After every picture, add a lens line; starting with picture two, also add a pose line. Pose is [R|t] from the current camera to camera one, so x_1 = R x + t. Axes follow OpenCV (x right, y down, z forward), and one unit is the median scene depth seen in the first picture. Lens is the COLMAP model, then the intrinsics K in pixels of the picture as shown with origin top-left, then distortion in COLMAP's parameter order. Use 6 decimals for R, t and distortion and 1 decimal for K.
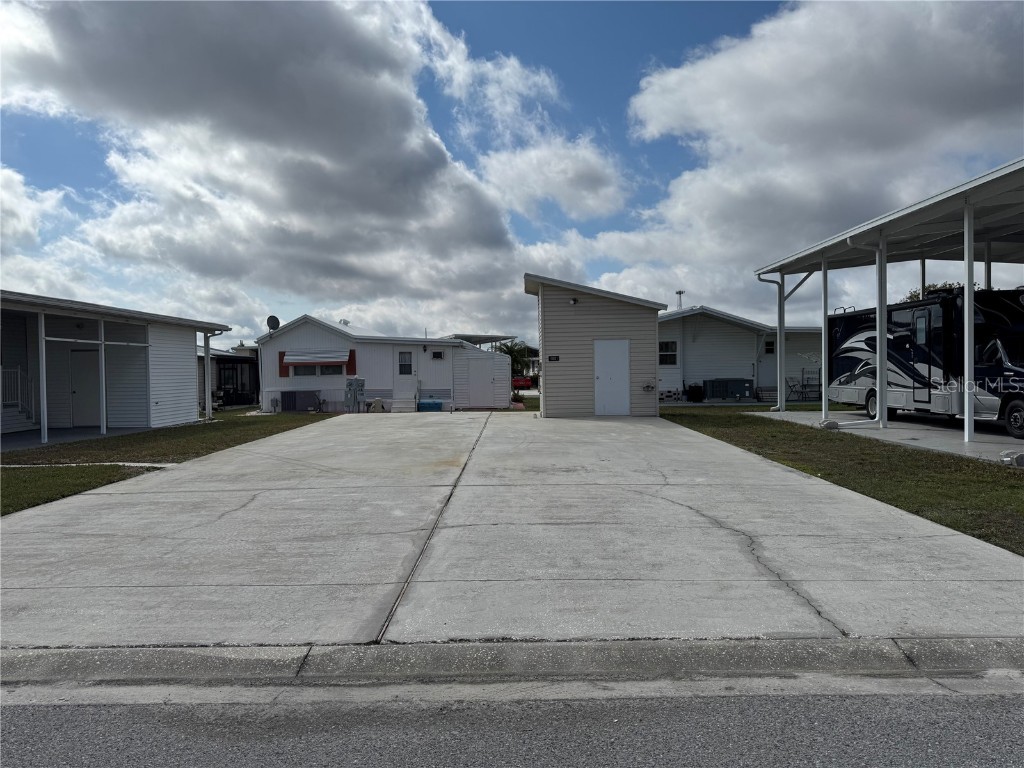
lens RADIAL K [[694.5, 0, 512.0], [0, 694.5, 384.0], [0, 0, 1]] dist [0.102675, -0.097049]
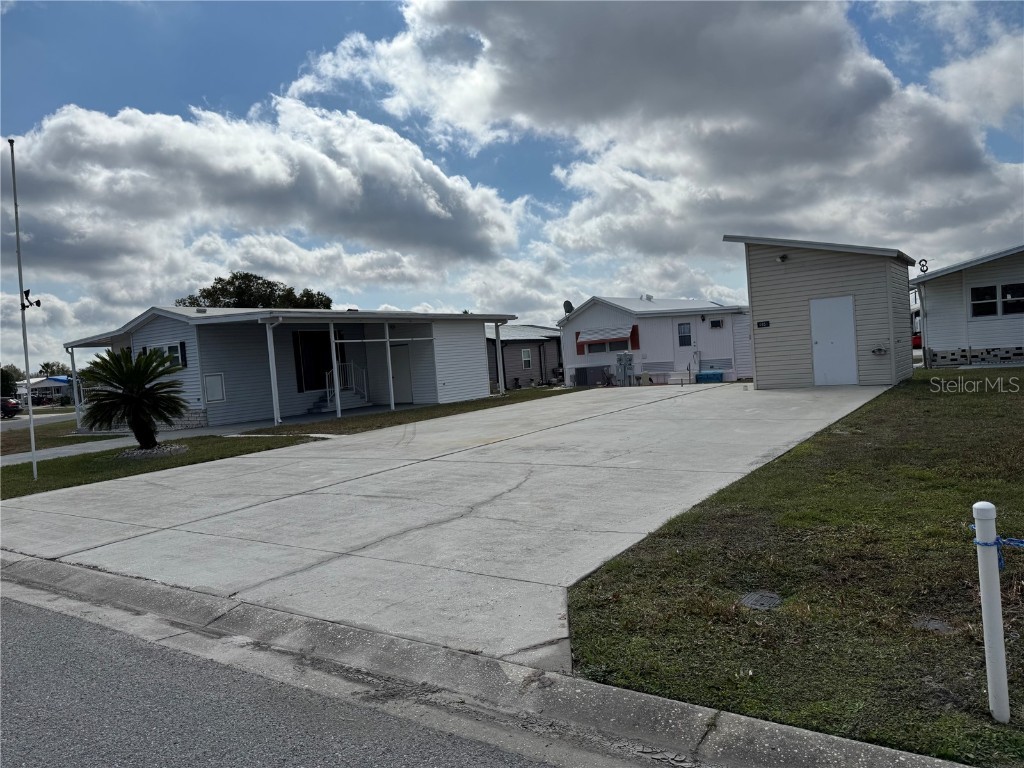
lens RADIAL K [[690.1, 0, 512.0], [0, 690.1, 384.0], [0, 0, 1]] dist [0.070237, -0.092876]
pose [[0.824606, -0.026350, -0.565093, 0.301165], [0.052409, 0.998177, 0.029933, -0.003311], [0.563274, -0.054299, 0.824484, 0.060022]]
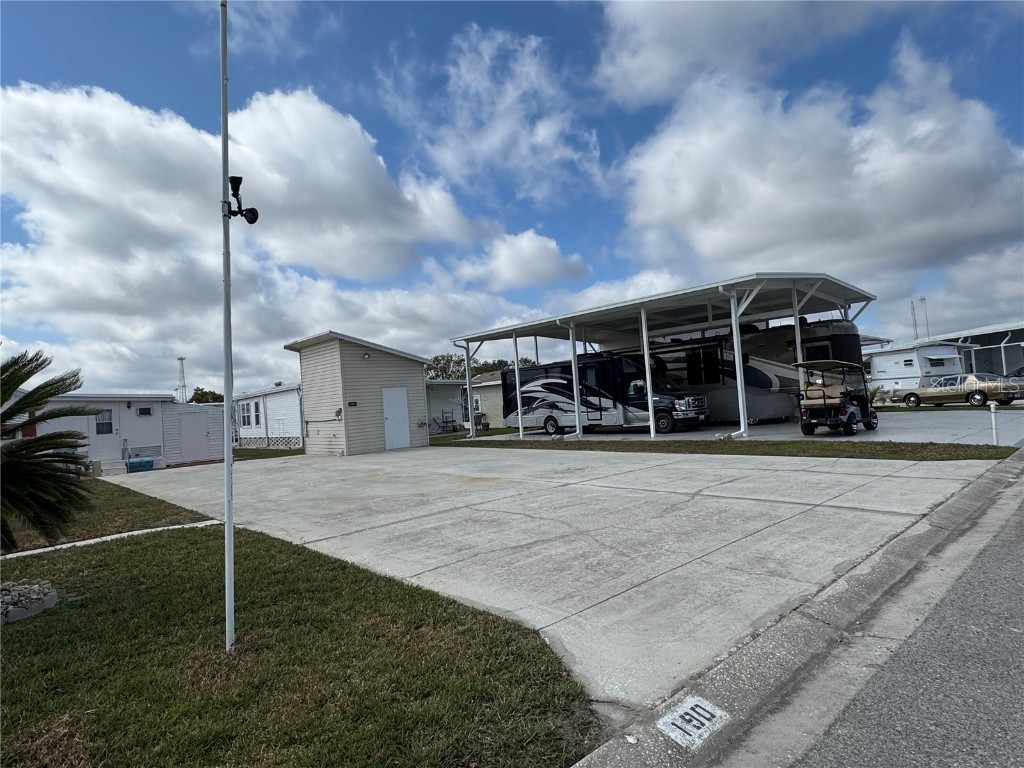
lens RADIAL K [[566.7, 0, 512.0], [0, 566.7, 384.0], [0, 0, 1]] dist [0.002304, 0.000382]
pose [[0.743704, -0.013598, 0.668371, -0.378256], [0.071393, 0.995691, -0.059183, 0.005109], [-0.664686, 0.091731, 0.741470, 0.109415]]
